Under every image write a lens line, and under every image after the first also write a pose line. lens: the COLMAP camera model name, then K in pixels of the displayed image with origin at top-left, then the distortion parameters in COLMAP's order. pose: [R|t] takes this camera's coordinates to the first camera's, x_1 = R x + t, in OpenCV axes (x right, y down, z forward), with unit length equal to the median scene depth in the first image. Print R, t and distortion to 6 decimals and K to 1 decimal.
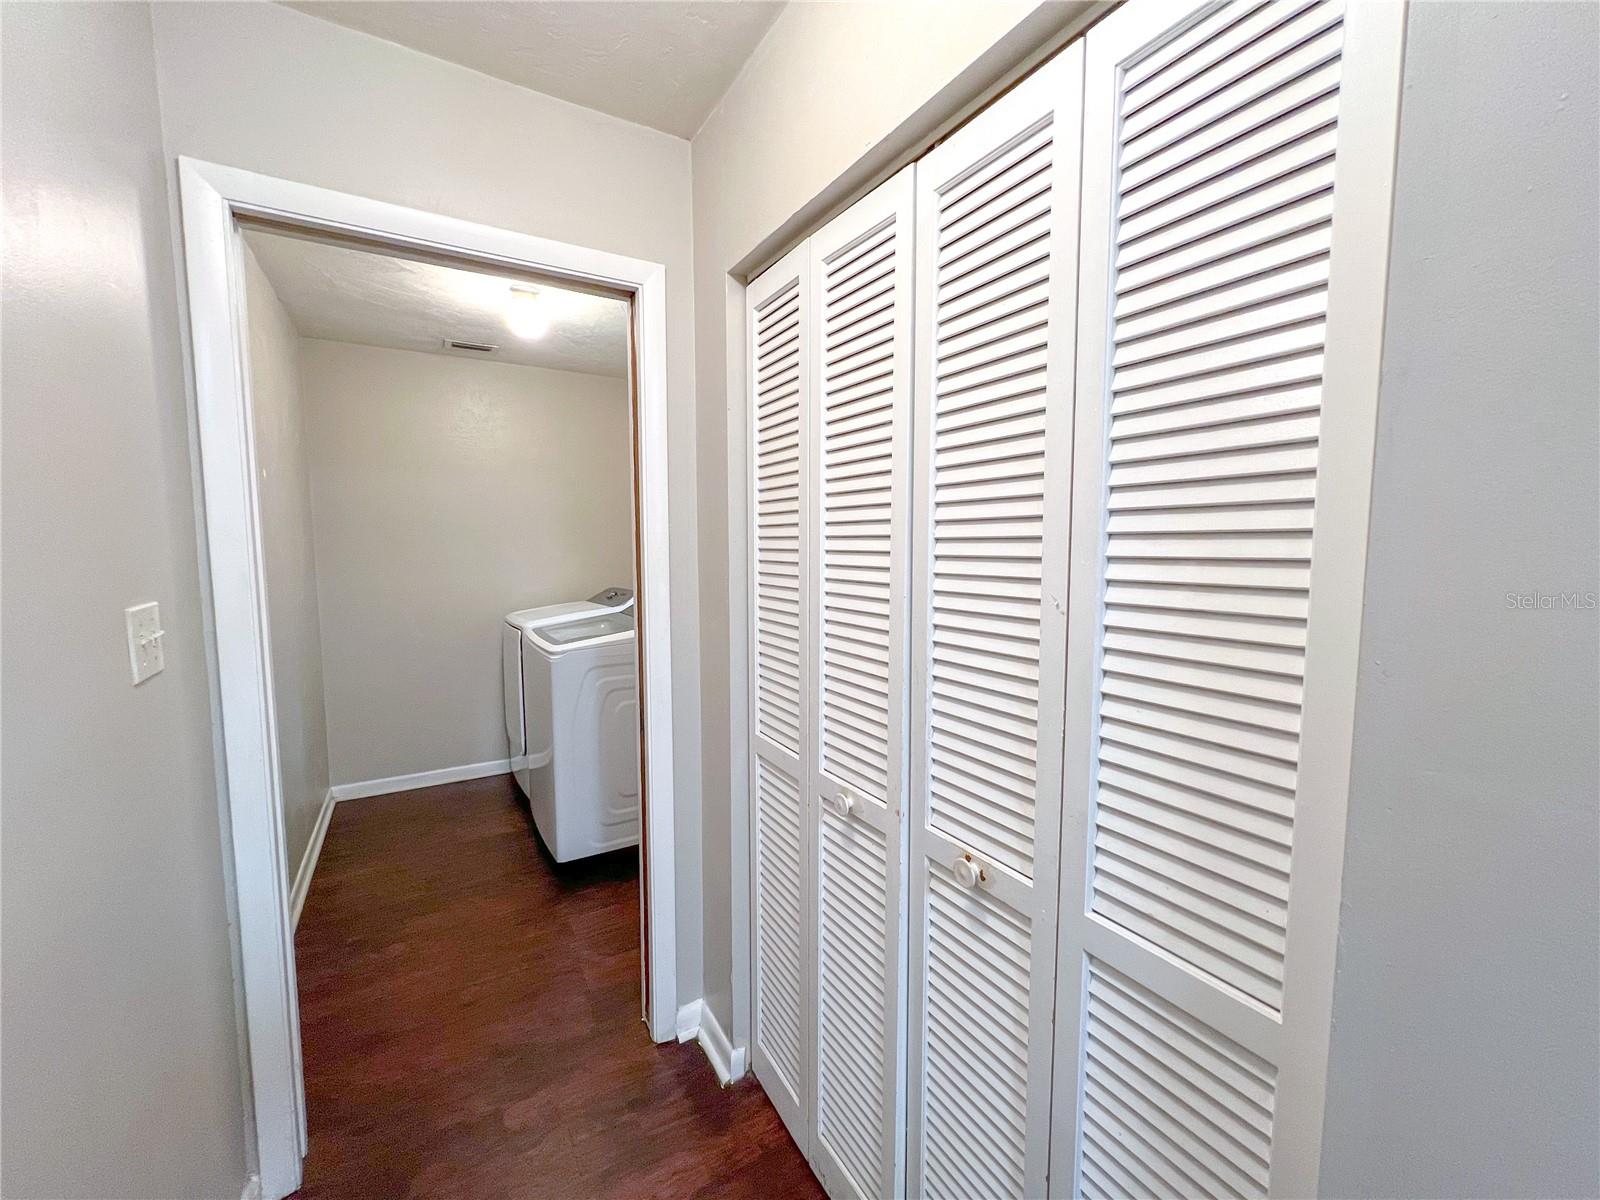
lens RADIAL K [[641.6, 0, 796.3], [0, 641.6, 595.1], [0, 0, 1]] dist [0.000381, 0.000071]
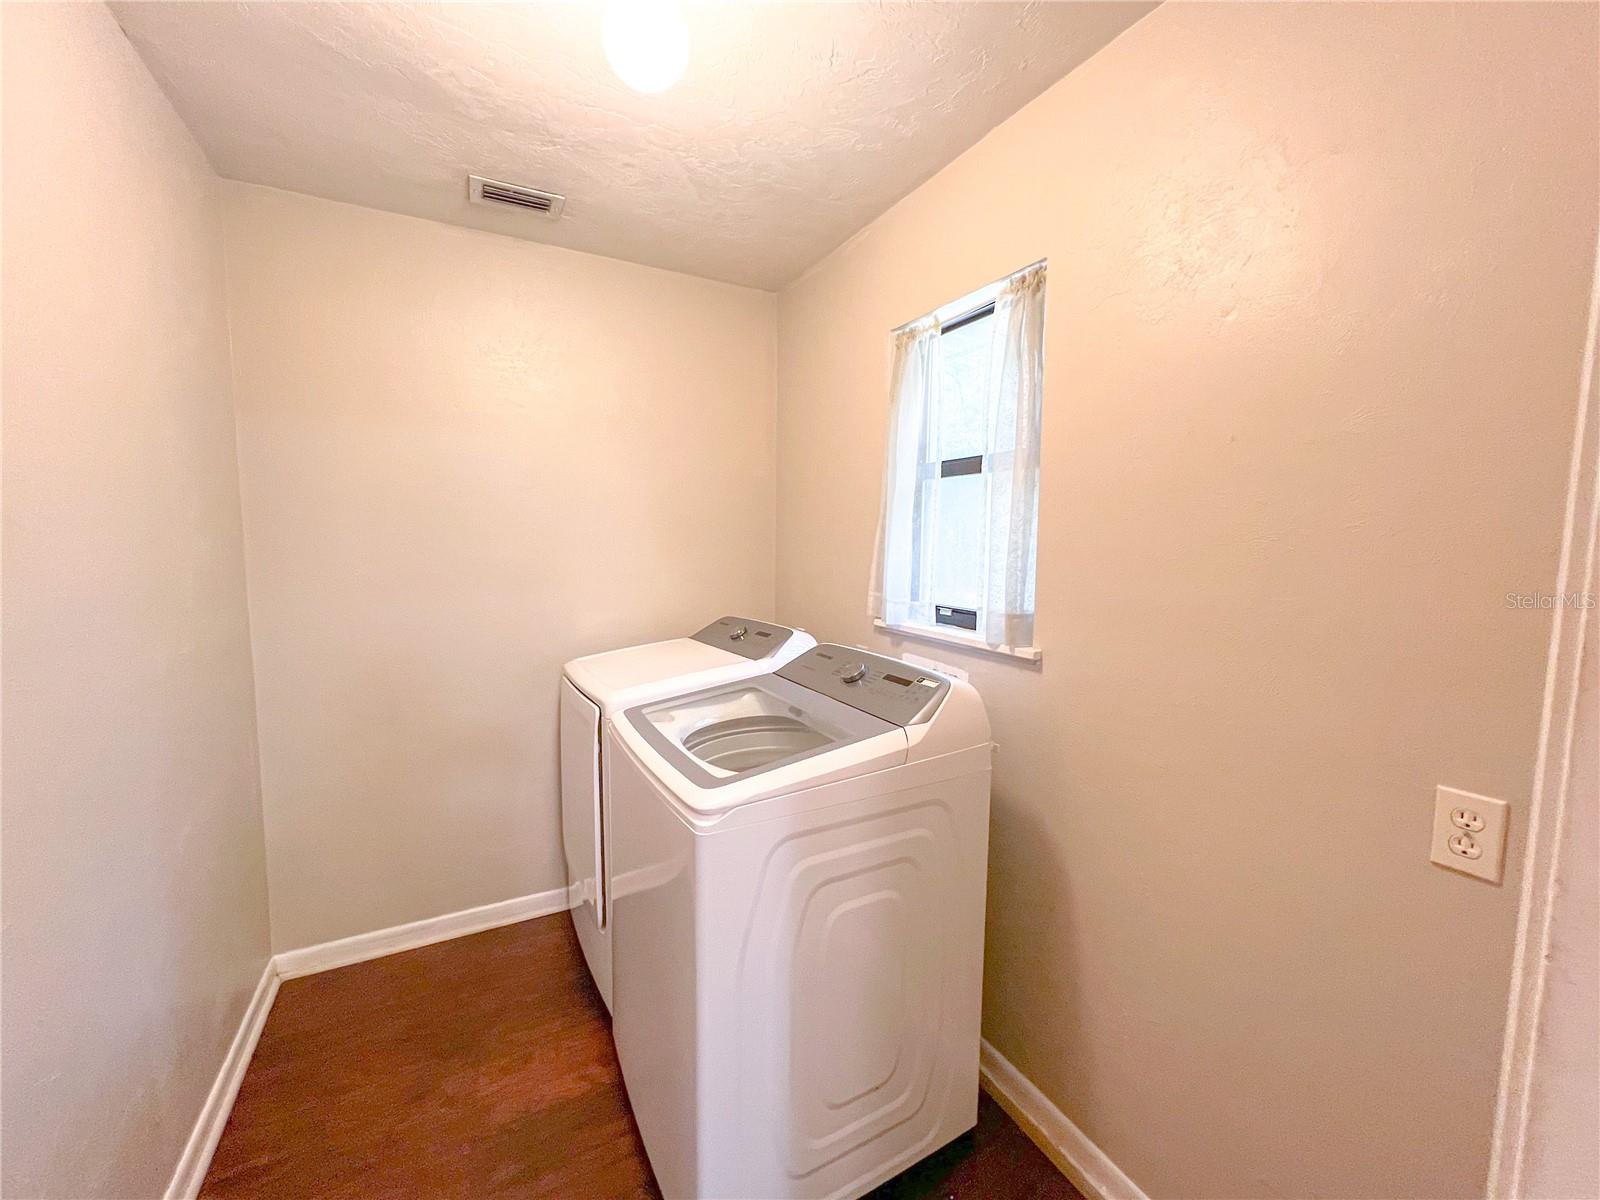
lens RADIAL K [[641.6, 0, 796.3], [0, 641.6, 595.1], [0, 0, 1]] dist [0.000381, 0.000071]
pose [[0.998949, 0.012848, -0.044002, -0.230571], [-0.012922, 0.999916, -0.001395, -0.040647], [0.043980, 0.001962, 0.999030, 0.446740]]
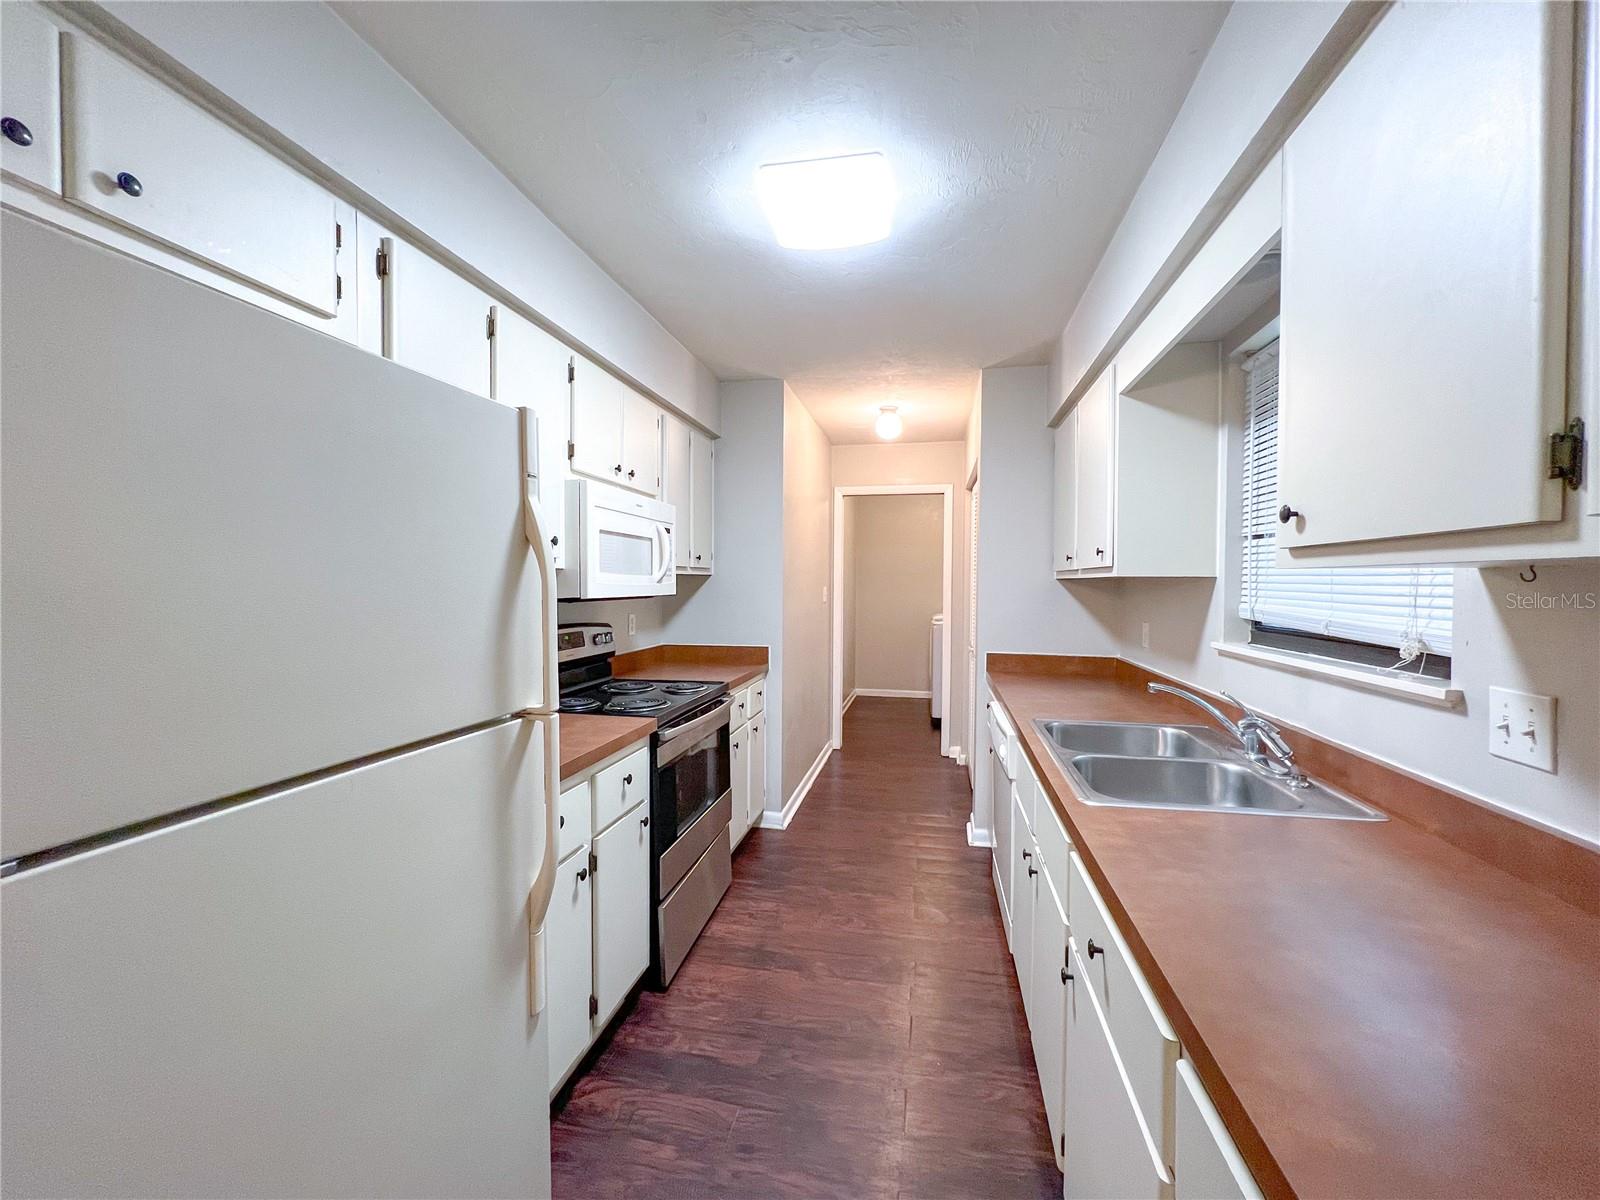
lens RADIAL K [[641.6, 0, 796.3], [0, 641.6, 595.1], [0, 0, 1]] dist [0.000381, 0.000071]
pose [[0.735050, 0.015755, -0.677830, 0.668285], [-0.064231, 0.996852, -0.046483, 0.094617], [0.674964, 0.077705, 0.733748, -0.854824]]
